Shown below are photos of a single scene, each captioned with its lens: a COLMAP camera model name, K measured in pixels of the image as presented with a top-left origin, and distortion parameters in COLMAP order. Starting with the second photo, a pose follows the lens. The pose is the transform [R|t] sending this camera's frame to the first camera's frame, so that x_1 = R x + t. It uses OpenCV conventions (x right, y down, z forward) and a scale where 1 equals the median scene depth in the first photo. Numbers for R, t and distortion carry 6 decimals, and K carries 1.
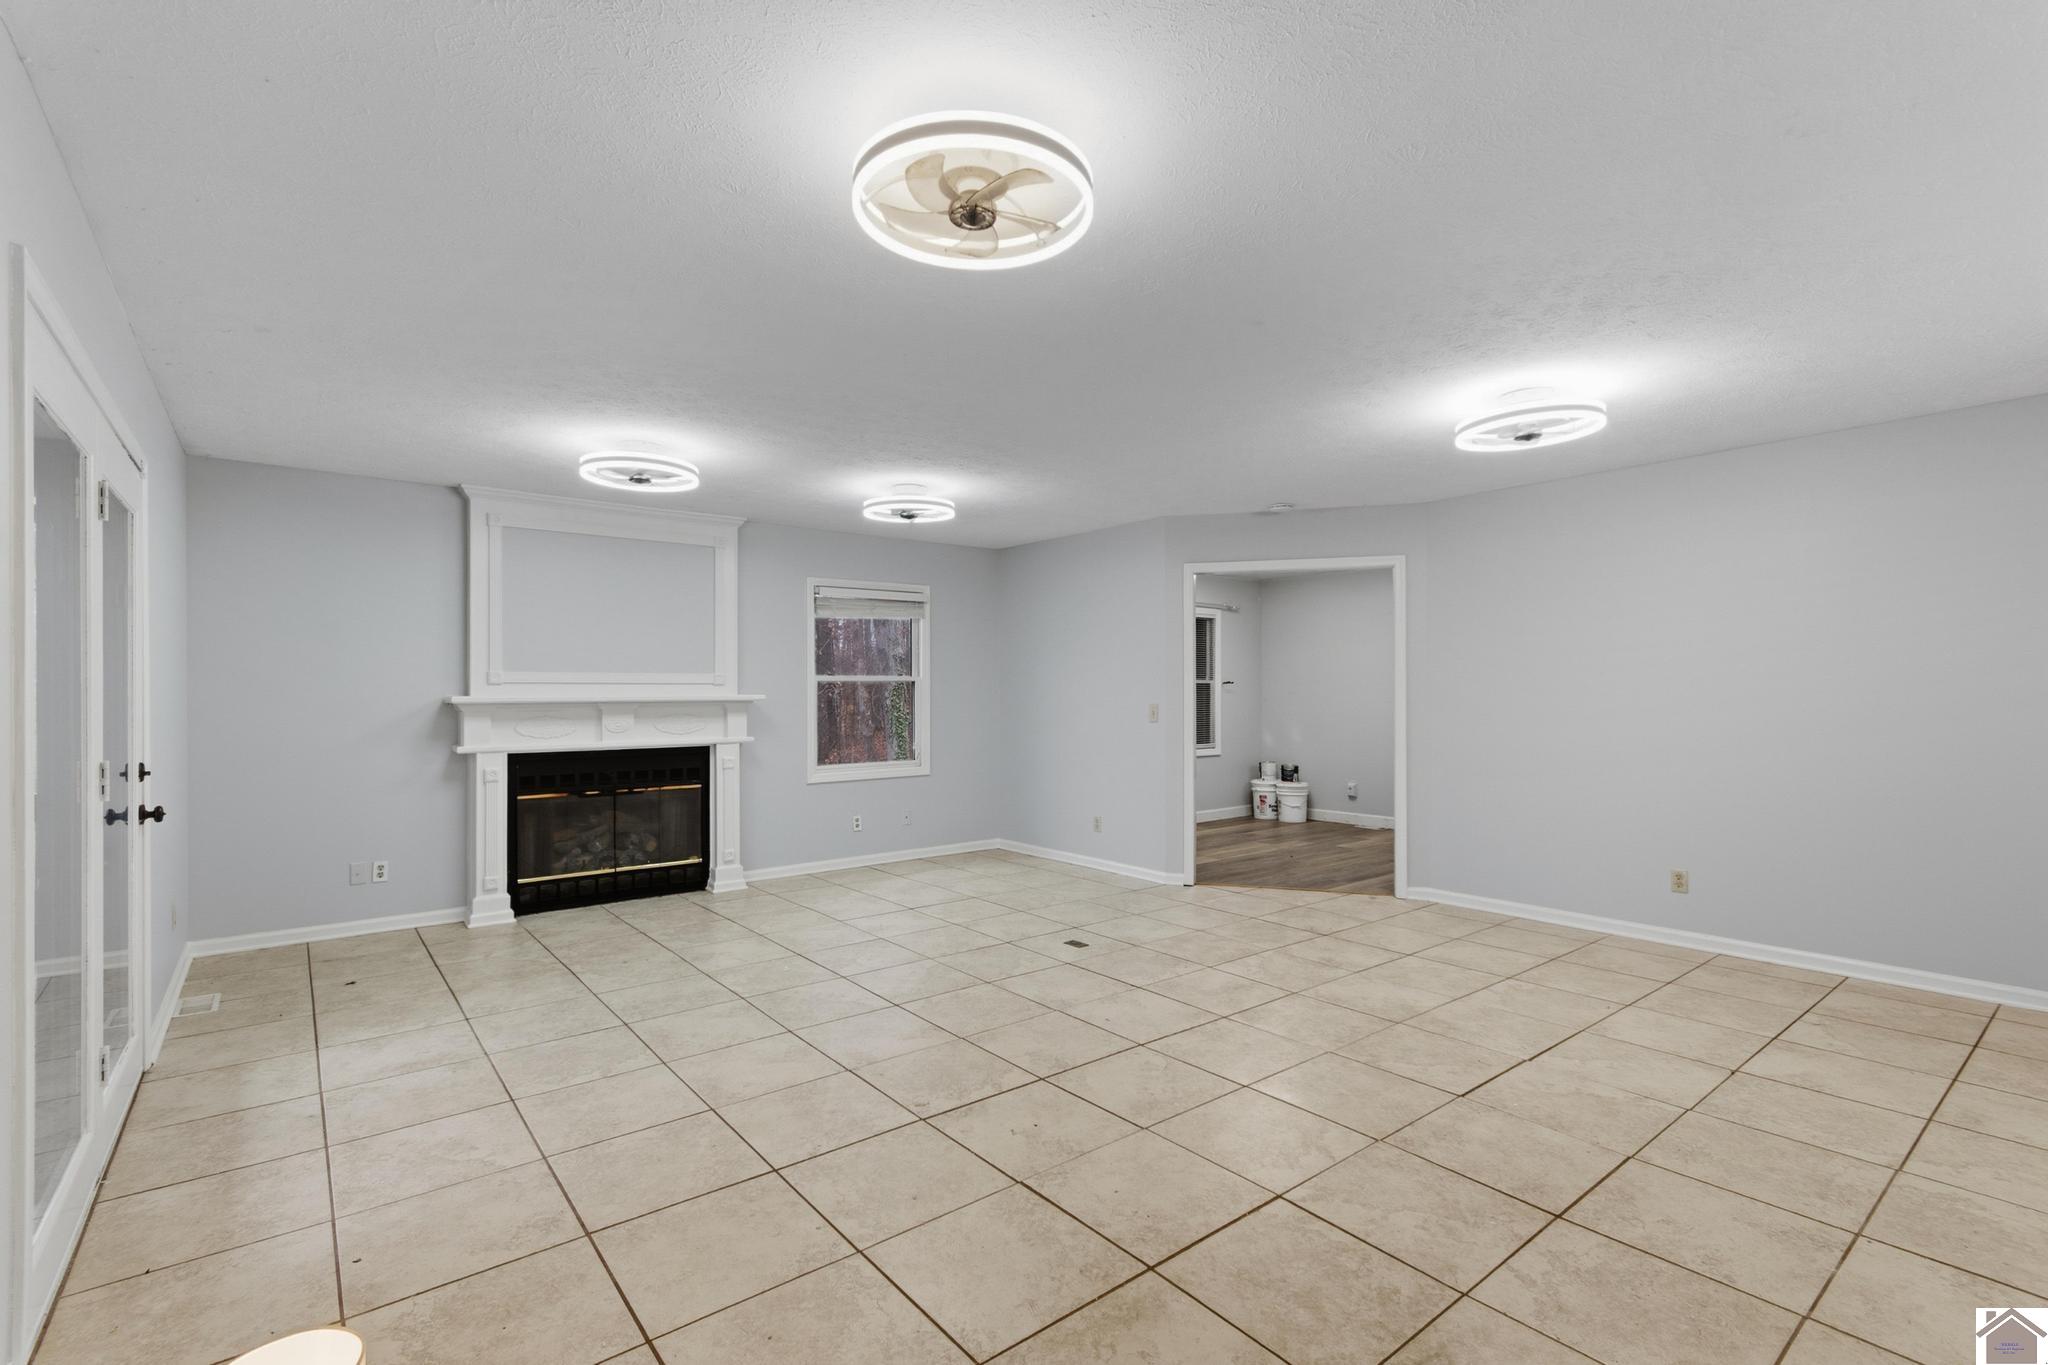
lens RADIAL K [[926.2, 0, 1017.1], [0, 926.2, 691.5], [0, 0, 1]] dist [0.003567, 0.000115]
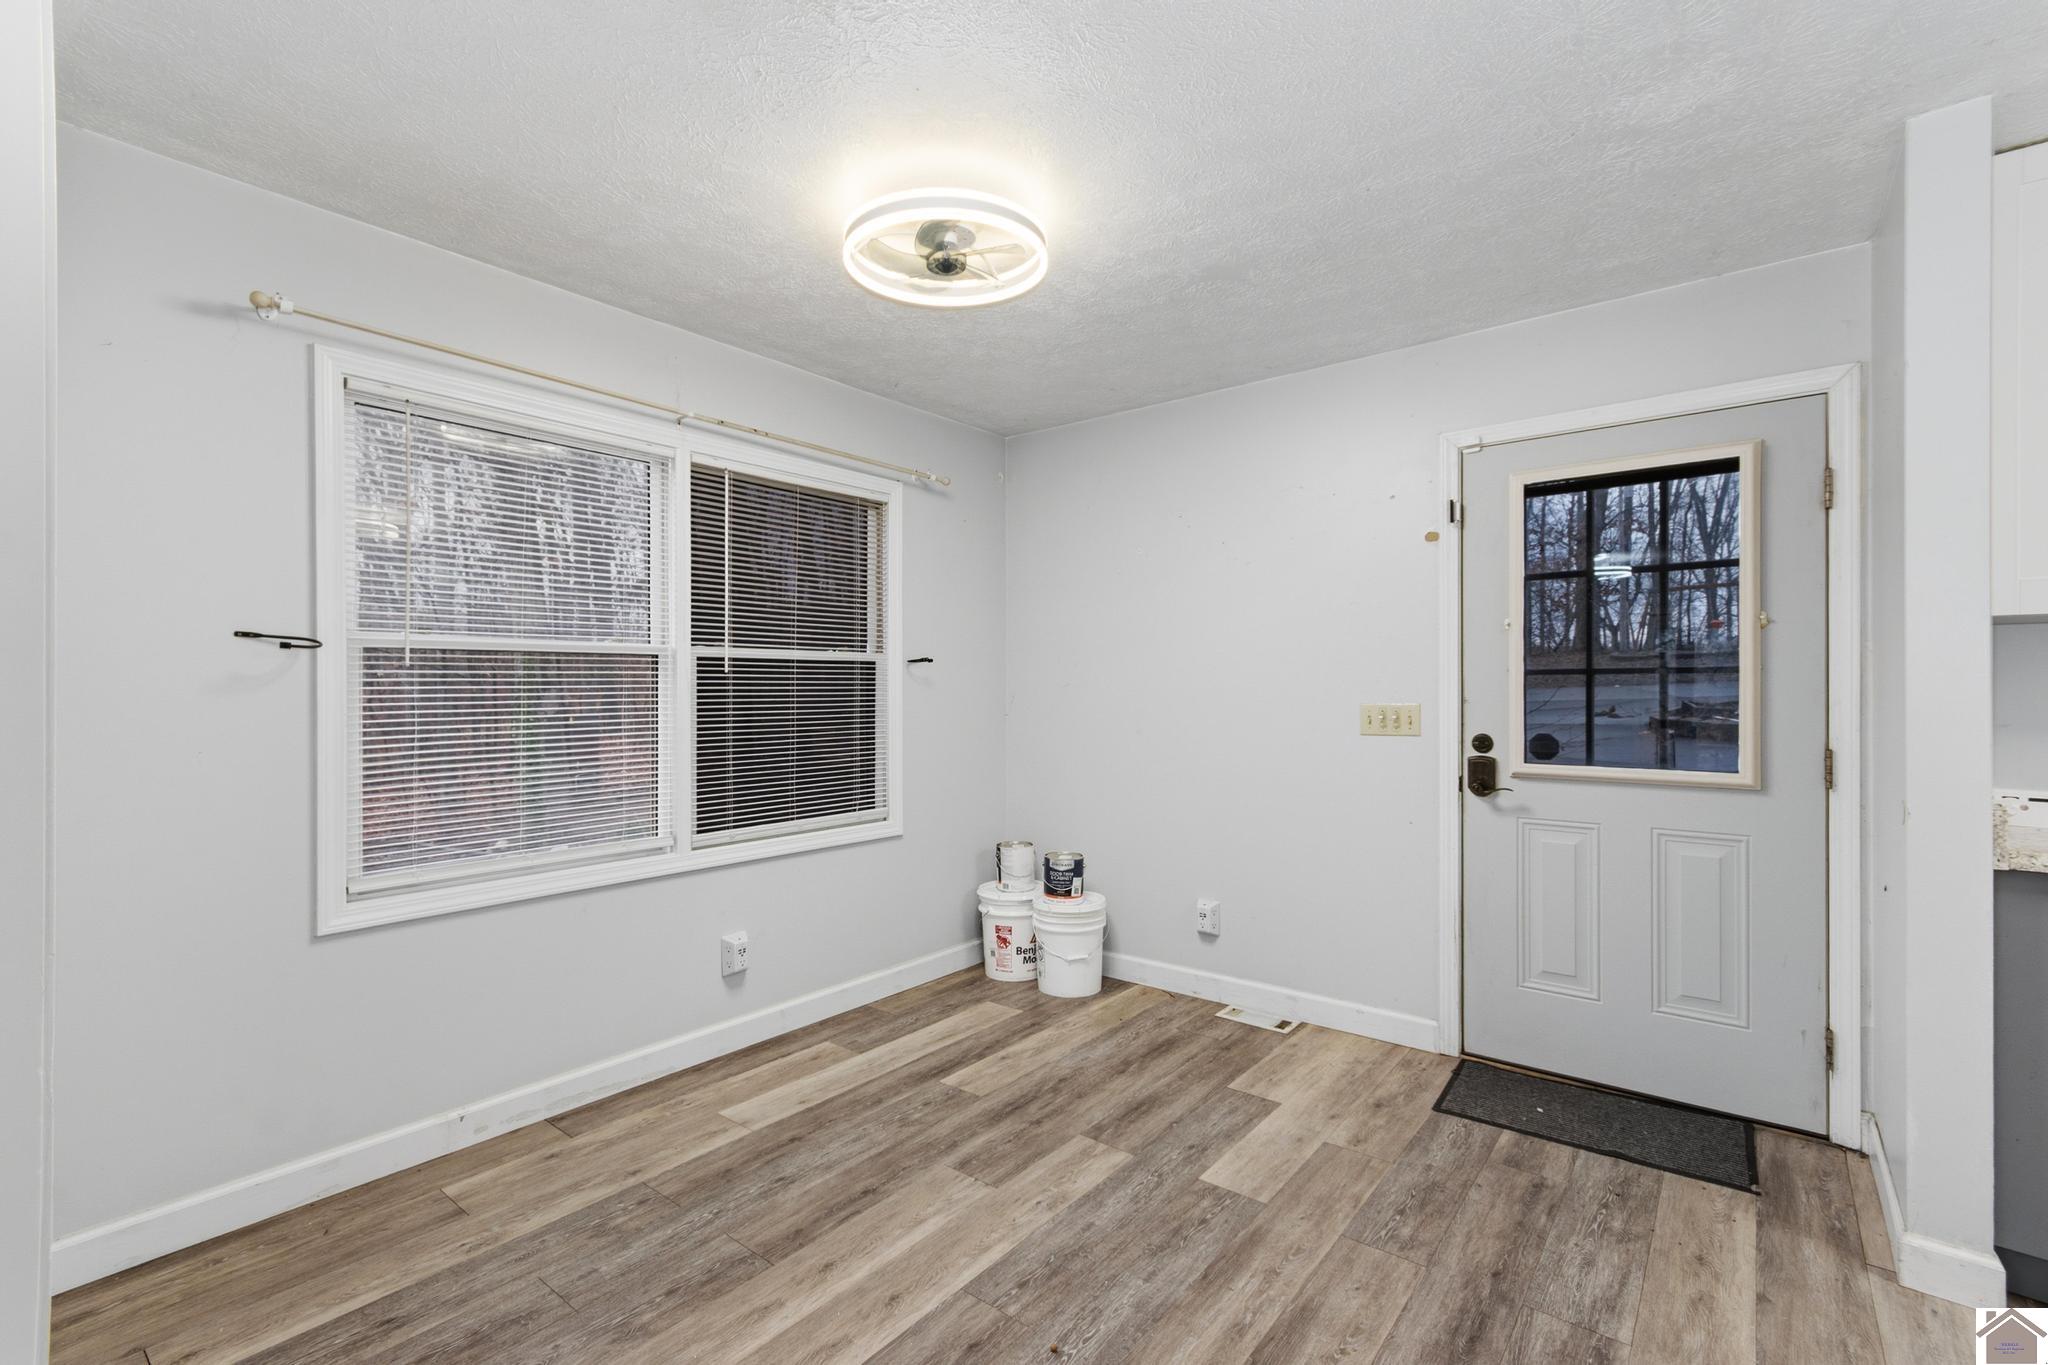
lens RADIAL K [[926.2, 0, 1026.7], [0, 926.2, 694.6], [0, 0, 1]] dist [0.003567, 0.000115]
pose [[0.972290, -0.001012, 0.233775, 0.275638], [-0.000180, 0.999987, 0.005079, 0.005854], [-0.233777, -0.004980, 0.972278, 0.913154]]
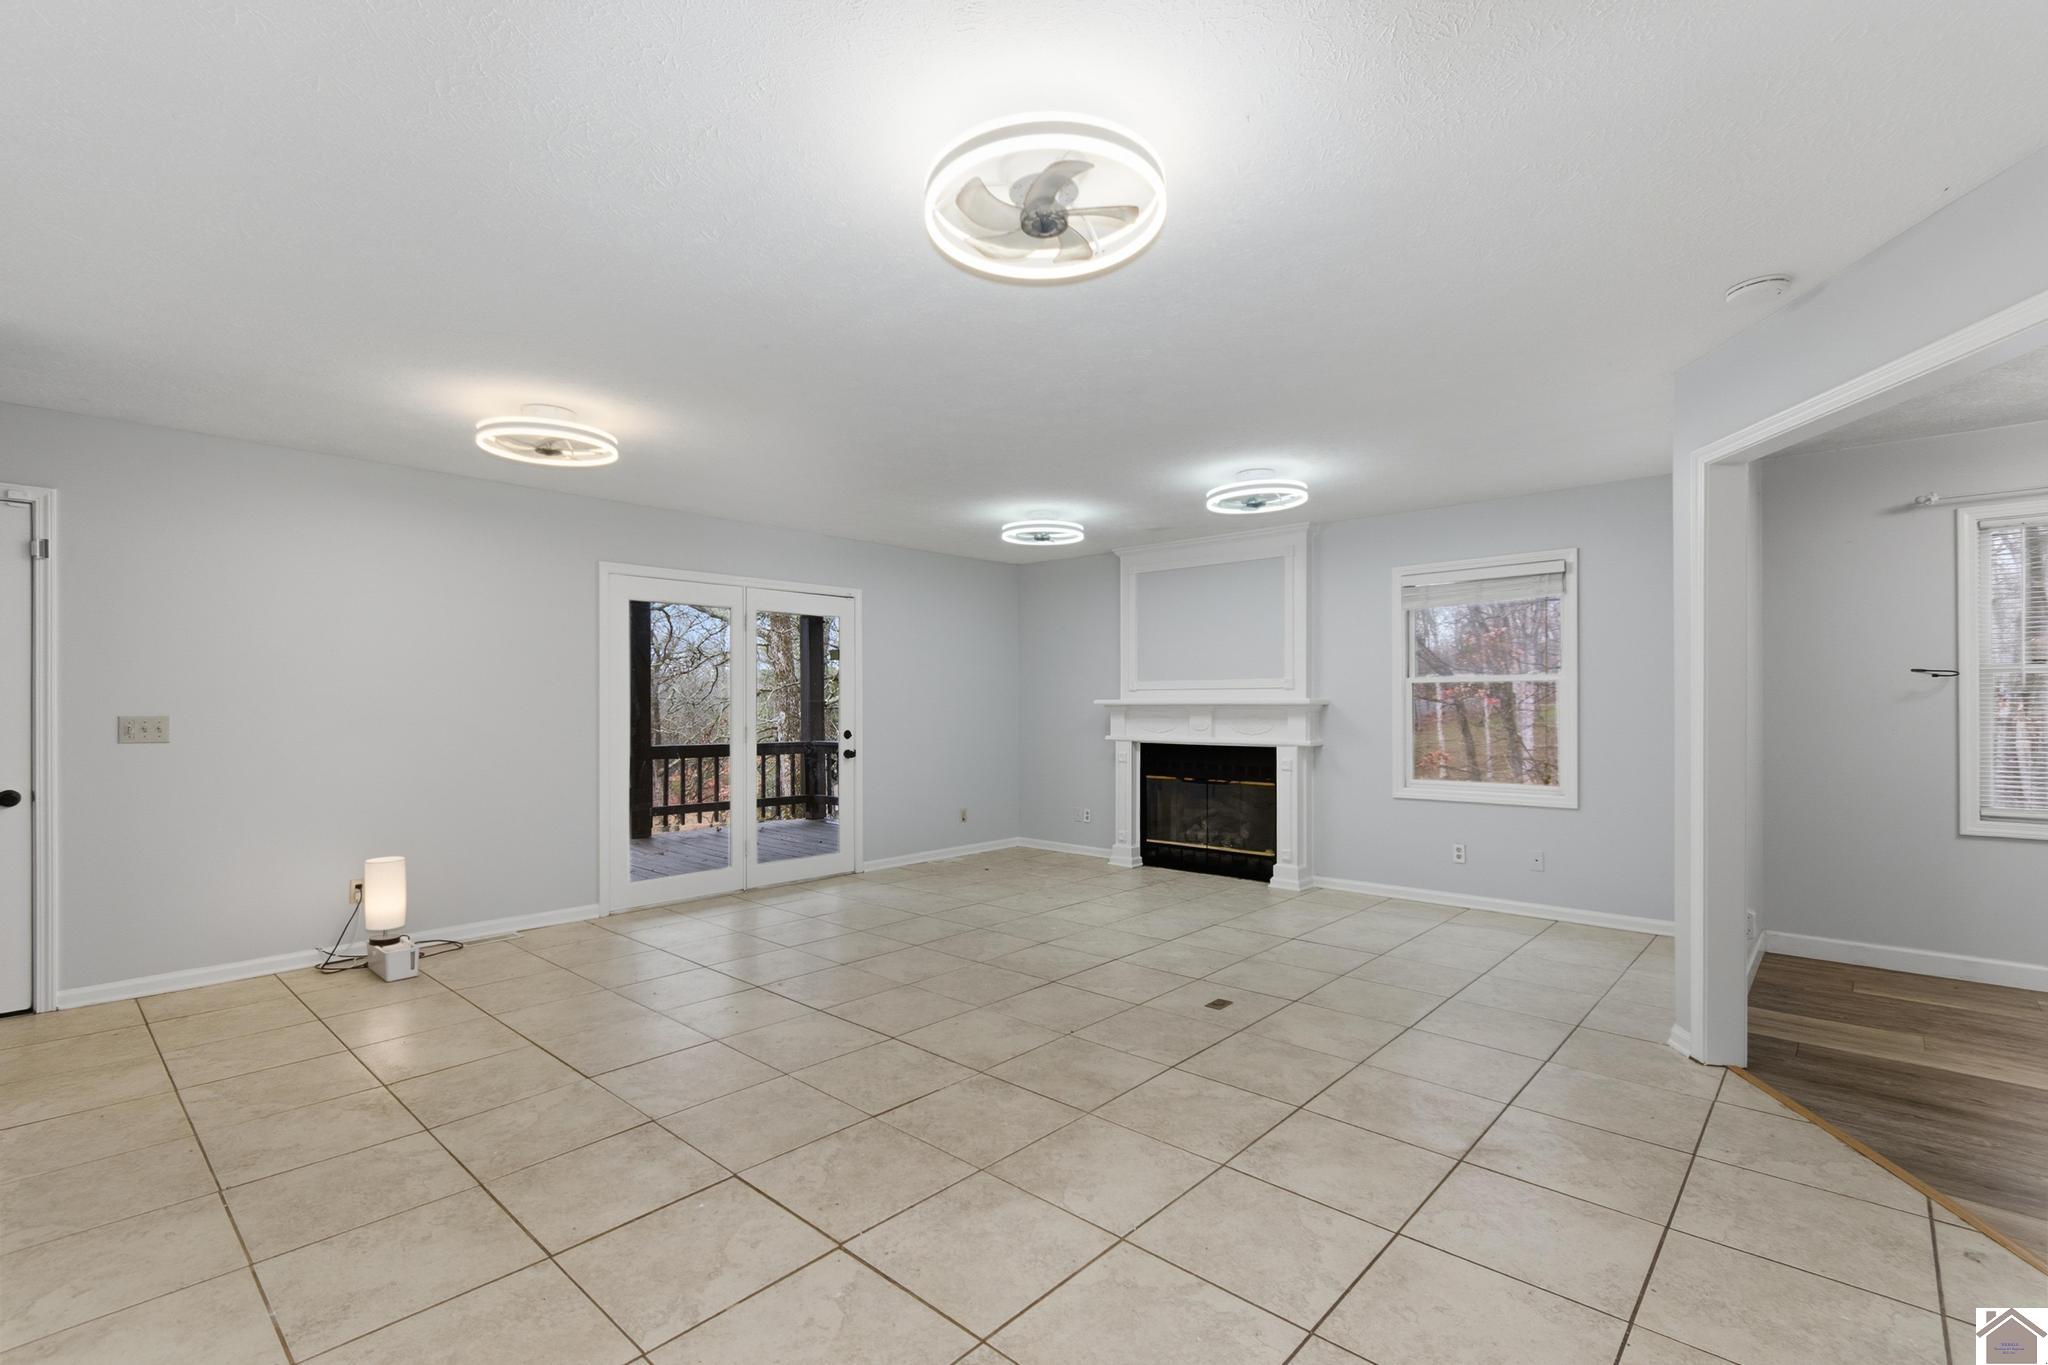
lens RADIAL K [[926.2, 0, 1019.7], [0, 926.2, 696.1], [0, 0, 1]] dist [0.003567, 0.000115]
pose [[0.155304, -0.002894, -0.987863, 0.660141], [0.005427, 0.999983, -0.002077, 0.001423], [0.987852, -0.005039, 0.155317, 0.549436]]
